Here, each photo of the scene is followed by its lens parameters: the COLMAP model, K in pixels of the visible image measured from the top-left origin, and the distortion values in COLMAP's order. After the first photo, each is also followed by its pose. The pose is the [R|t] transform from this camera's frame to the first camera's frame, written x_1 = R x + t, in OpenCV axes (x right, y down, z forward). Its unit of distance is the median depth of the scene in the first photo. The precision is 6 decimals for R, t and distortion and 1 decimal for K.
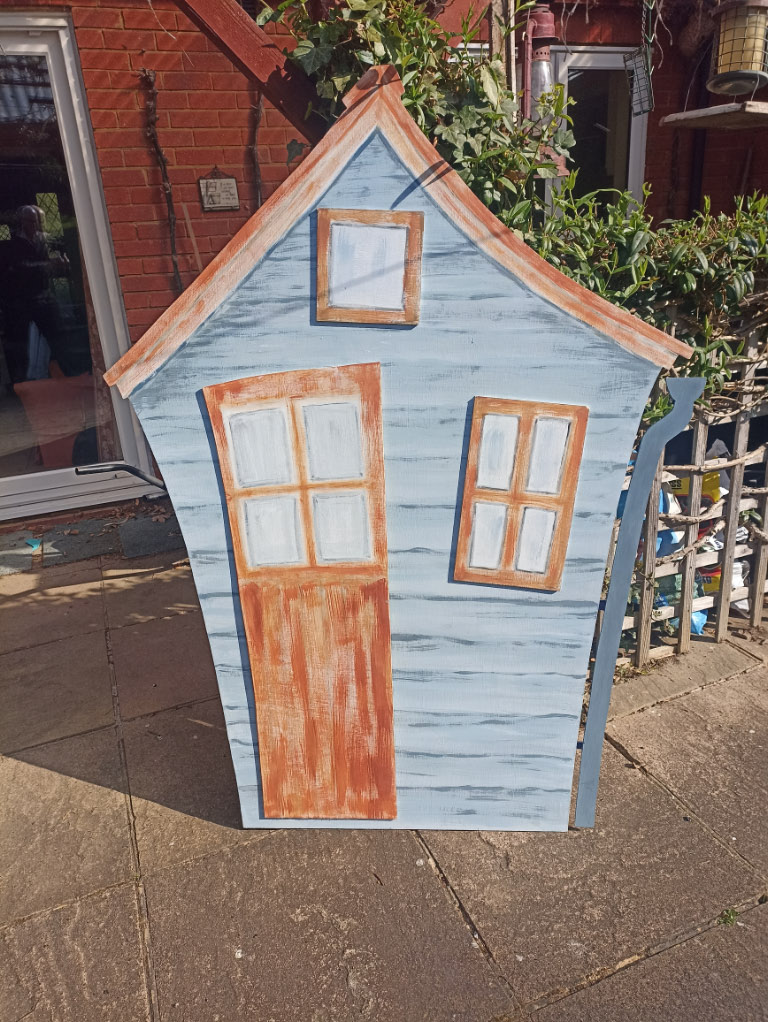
lens RADIAL K [[713.1, 0, 360.6], [0, 713.1, 513.0], [0, 0, 1]] dist [0.002653, -0.009400]
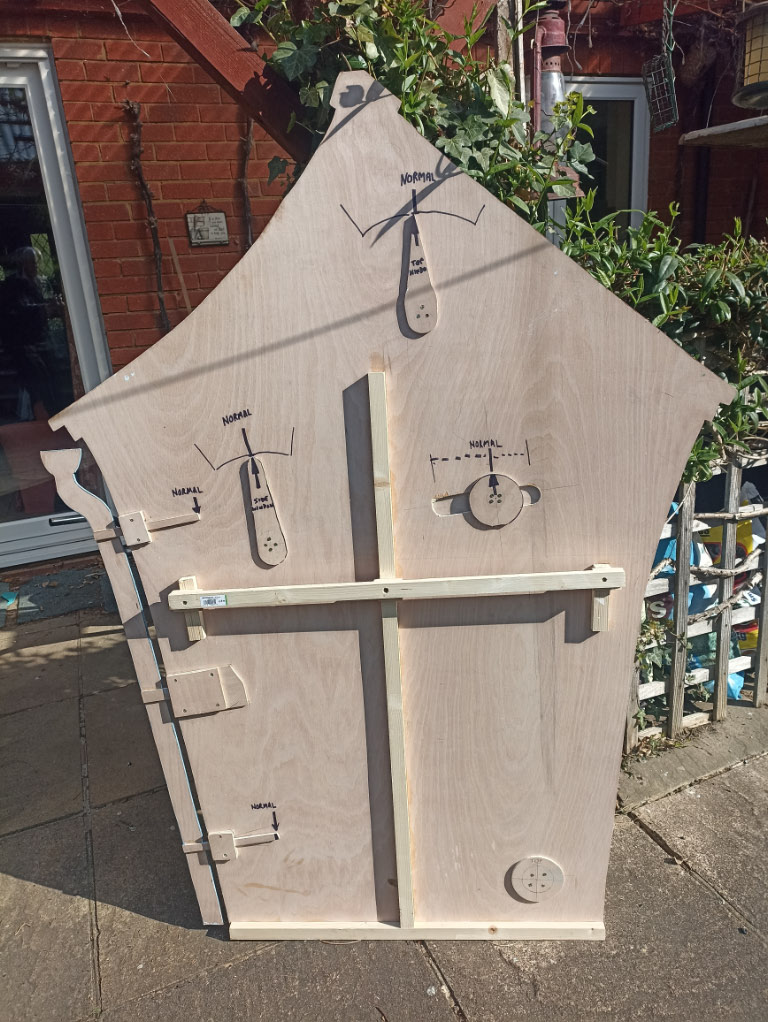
lens RADIAL K [[713.1, 0, 360.6], [0, 713.1, 513.0], [0, 0, 1]] dist [0.002653, -0.009400]
pose [[0.999936, -0.011305, 0.000309, 0.004206], [0.011306, 0.998786, -0.047935, -0.029278], [0.000233, 0.047936, 0.998850, 0.102536]]
